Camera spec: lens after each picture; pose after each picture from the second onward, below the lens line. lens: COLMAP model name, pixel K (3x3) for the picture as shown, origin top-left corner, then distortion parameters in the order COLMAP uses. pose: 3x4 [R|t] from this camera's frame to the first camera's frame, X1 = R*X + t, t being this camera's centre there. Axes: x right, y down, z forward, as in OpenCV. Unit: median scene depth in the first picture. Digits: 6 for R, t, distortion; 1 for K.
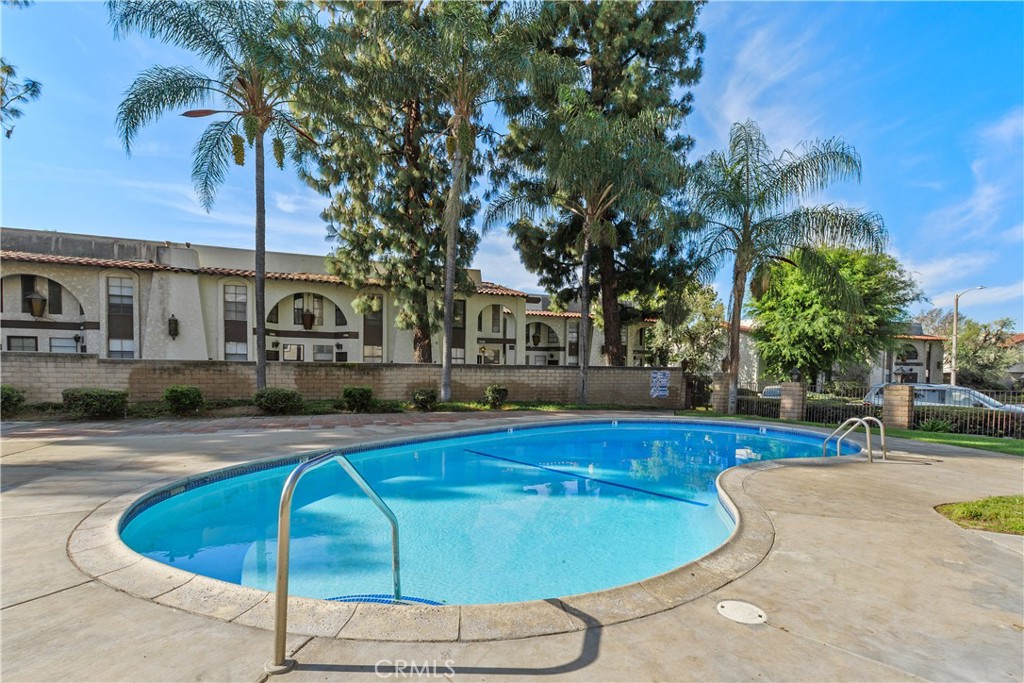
lens RADIAL K [[485.9, 0, 511.6], [0, 485.9, 386.8], [0, 0, 1]] dist [0.004603, 0.000961]
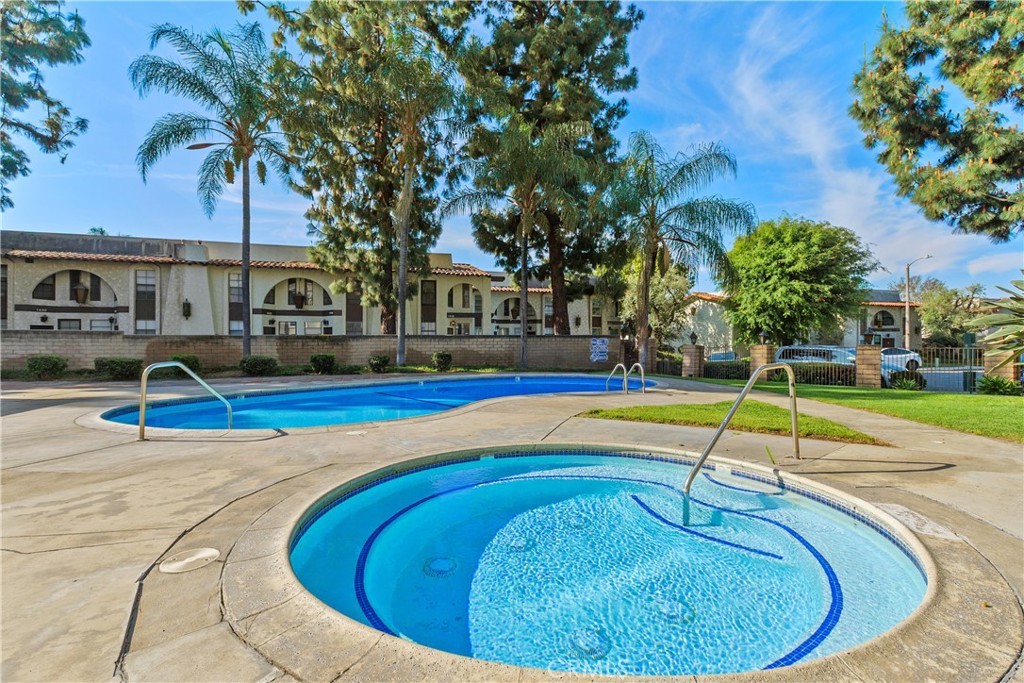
lens RADIAL K [[483.4, 0, 512.0], [0, 483.4, 341.5], [0, 0, 1]] dist [0.003346, 0.000349]
pose [[0.998547, -0.016843, -0.051179, 0.181870], [0.014786, 0.999078, -0.040310, 0.019803], [0.051810, 0.039495, 0.997876, -0.167649]]
